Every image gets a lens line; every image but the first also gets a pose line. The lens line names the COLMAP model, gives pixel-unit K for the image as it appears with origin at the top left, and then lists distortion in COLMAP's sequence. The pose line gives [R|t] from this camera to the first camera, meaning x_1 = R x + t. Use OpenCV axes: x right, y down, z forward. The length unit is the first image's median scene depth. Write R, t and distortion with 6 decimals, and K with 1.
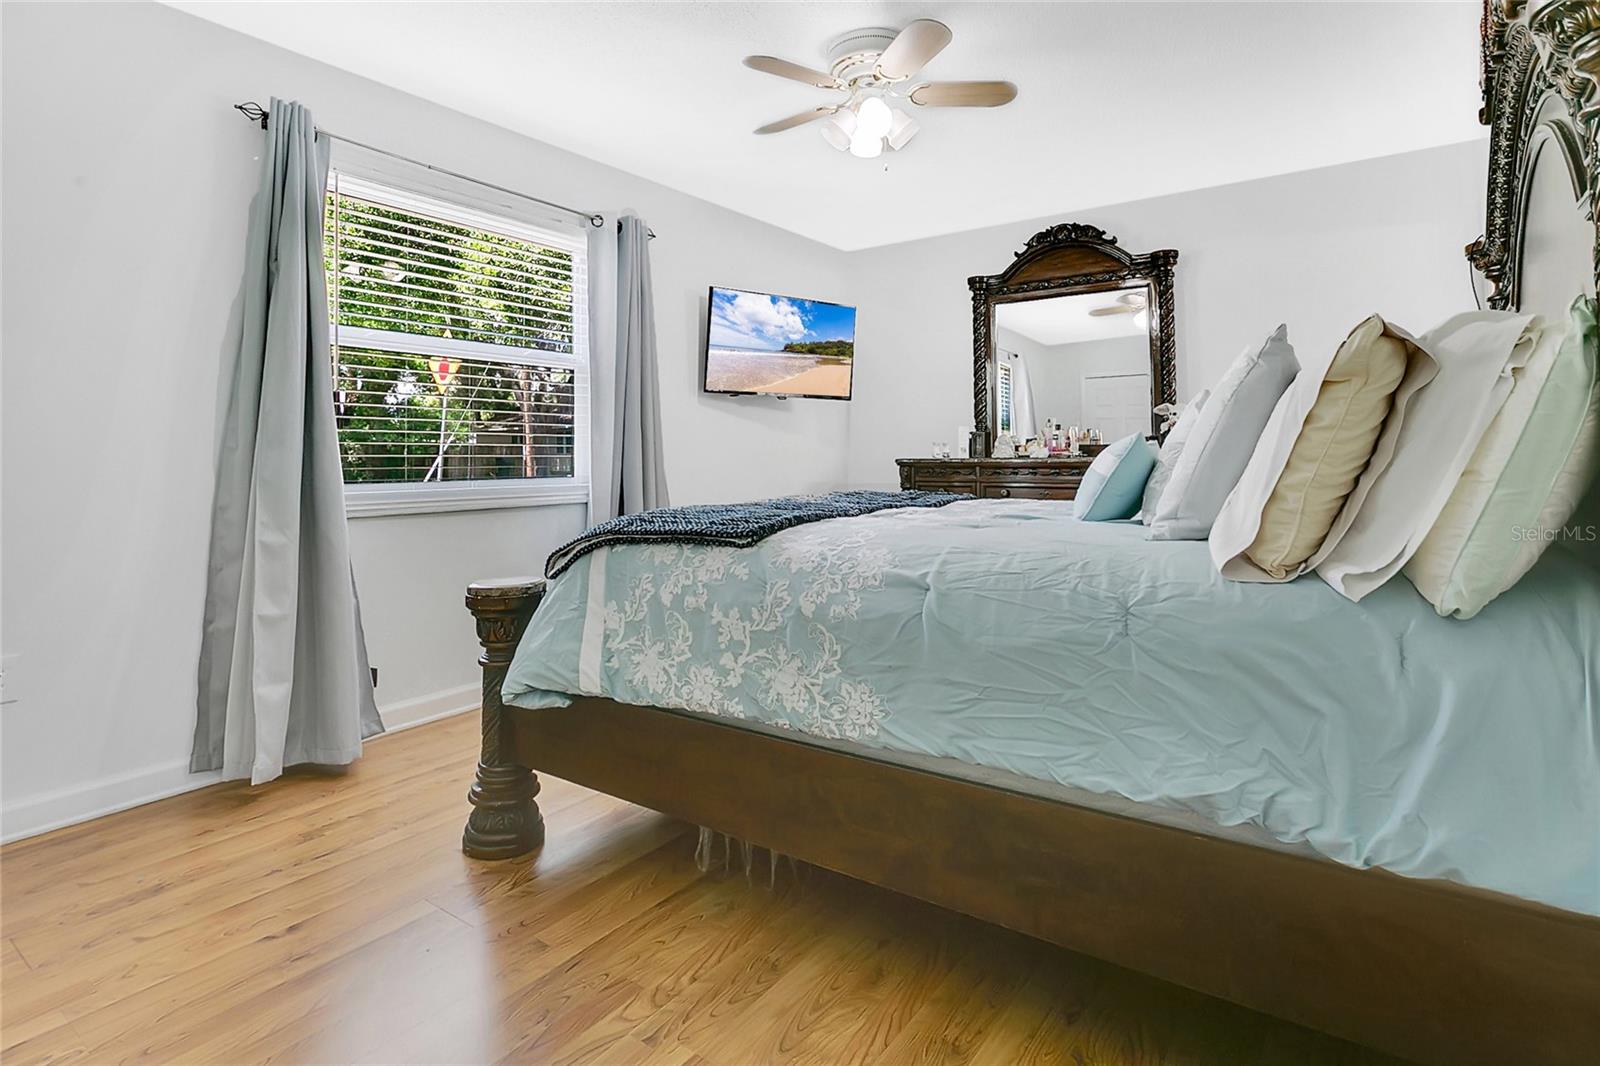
lens RADIAL K [[766.5, 0, 802.4], [0, 766.5, 455.8], [0, 0, 1]] dist [0.001178, 0.000138]
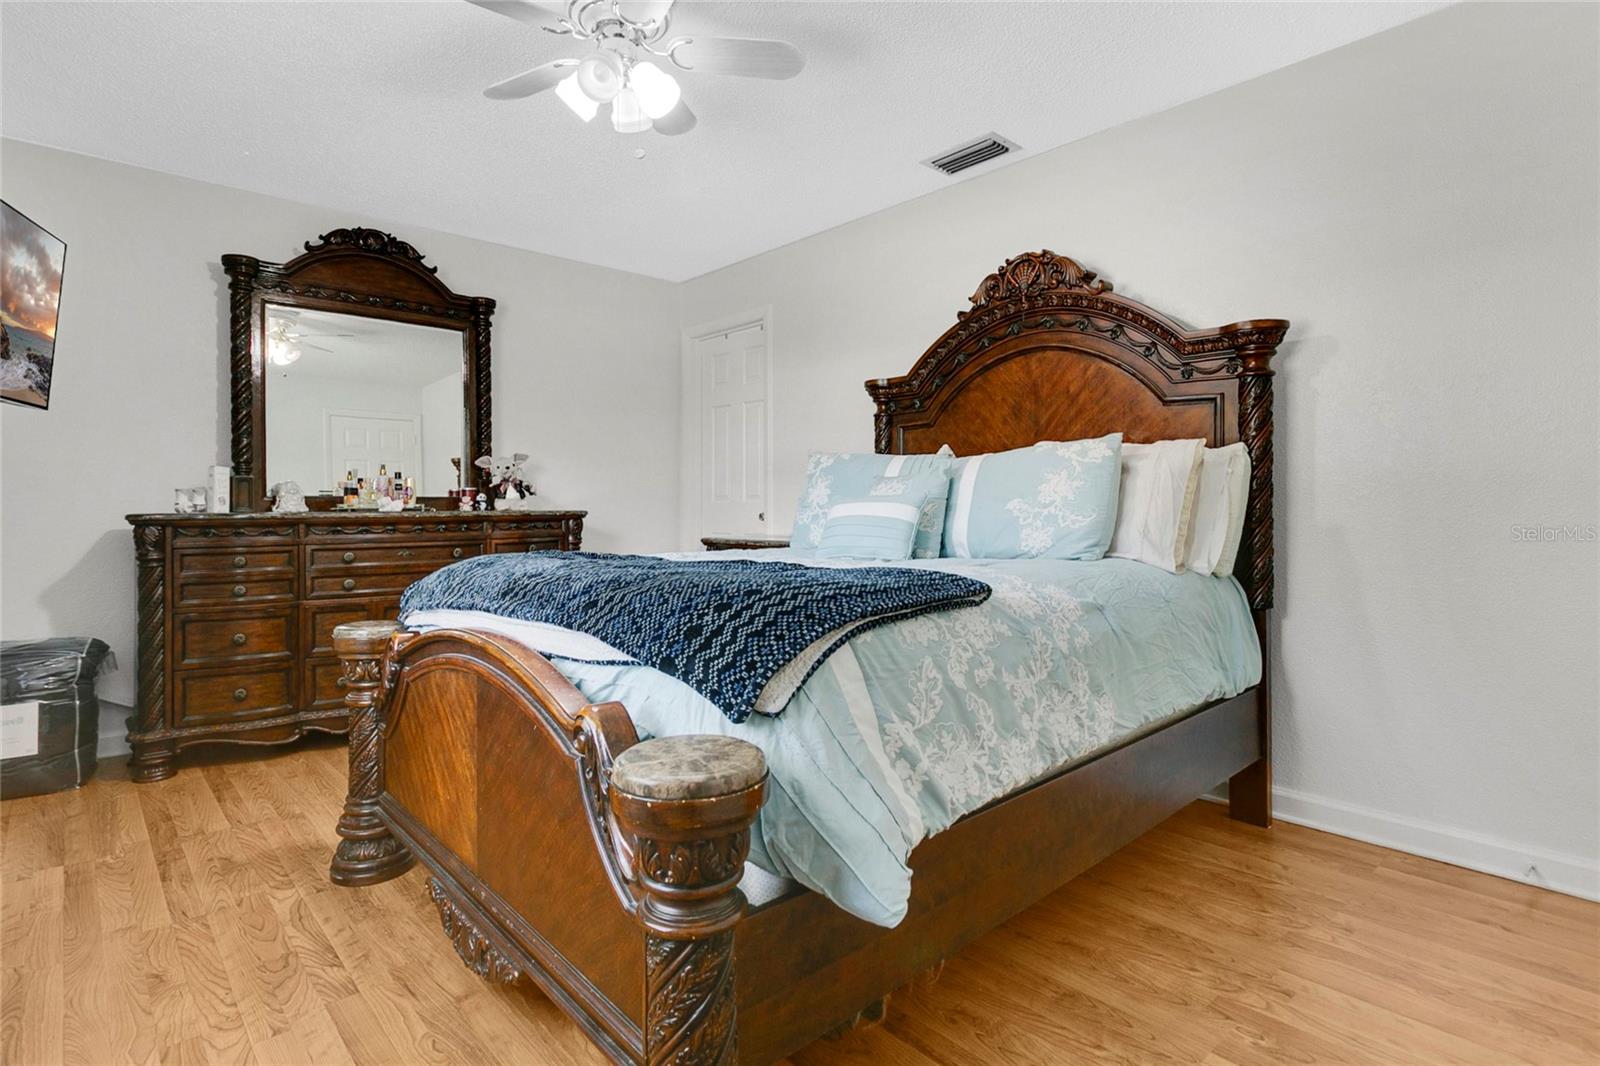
lens RADIAL K [[802.7, 0, 800.0], [0, 802.7, 533.0], [0, 0, 1]] dist [-0.061269, -0.000108]
pose [[0.243355, -0.017451, 0.969780, -0.394488], [-0.004153, 0.999810, 0.019033, 0.006968], [-0.969928, -0.008659, 0.243237, 0.371112]]
